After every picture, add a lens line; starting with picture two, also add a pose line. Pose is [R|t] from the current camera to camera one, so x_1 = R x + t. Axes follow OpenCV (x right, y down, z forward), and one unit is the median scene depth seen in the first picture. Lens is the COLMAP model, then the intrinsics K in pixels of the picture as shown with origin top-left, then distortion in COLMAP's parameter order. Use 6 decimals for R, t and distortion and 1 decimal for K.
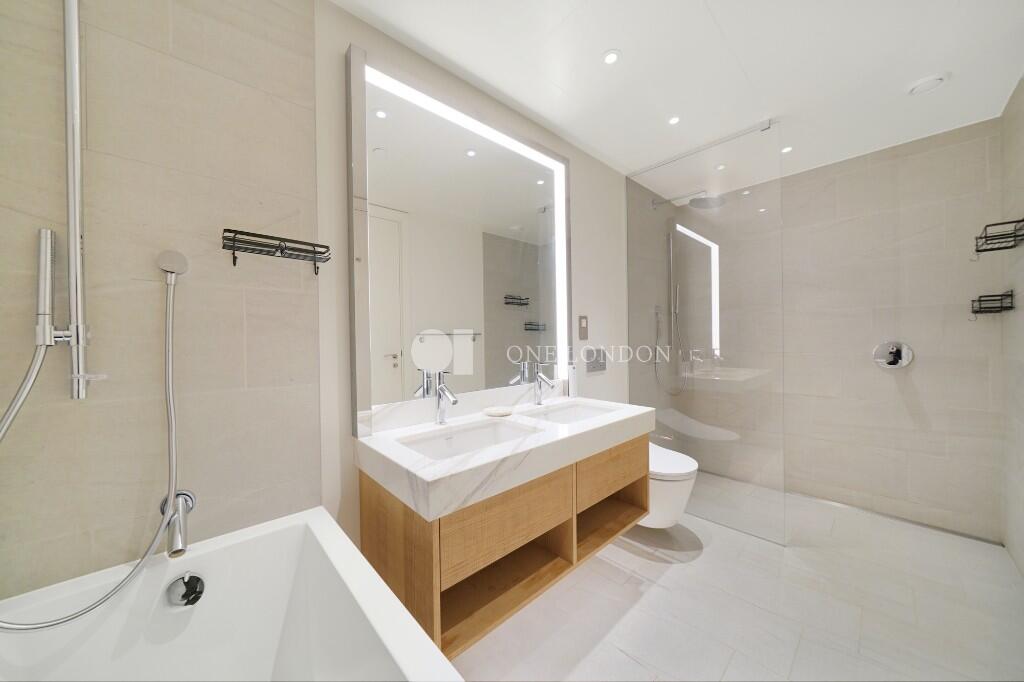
lens RADIAL K [[350.1, 0, 507.1], [0, 350.1, 339.8], [0, 0, 1]] dist [-0.002717, 0.000078]
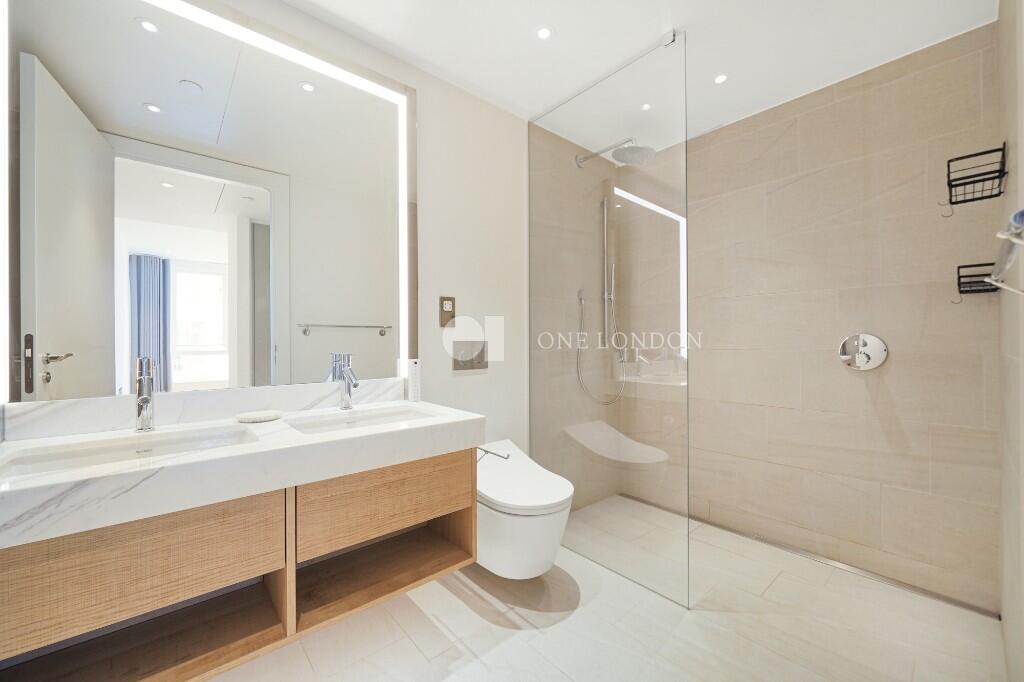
lens RADIAL K [[402.4, 0, 508.2], [0, 402.4, 340.4], [0, 0, 1]] dist [0.001597, -0.000069]
pose [[0.999565, 0.009096, -0.028044, 0.423563], [-0.009367, 0.999911, -0.009540, 0.039207], [0.027954, 0.009798, 0.999561, 0.137323]]
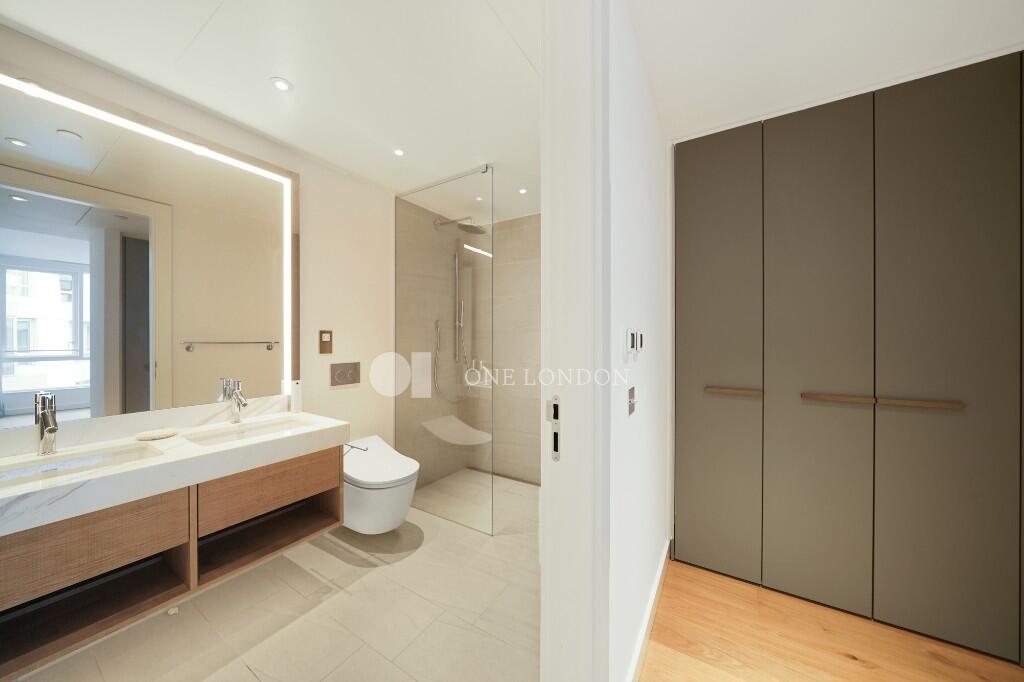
lens RADIAL K [[350.1, 0, 507.1], [0, 350.1, 339.8], [0, 0, 1]] dist [-0.002717, 0.000078]
pose [[0.965234, 0.014015, 0.261013, 0.516882], [-0.012014, 0.999885, -0.009261, -0.042554], [-0.261112, 0.005803, 0.965291, -0.124068]]
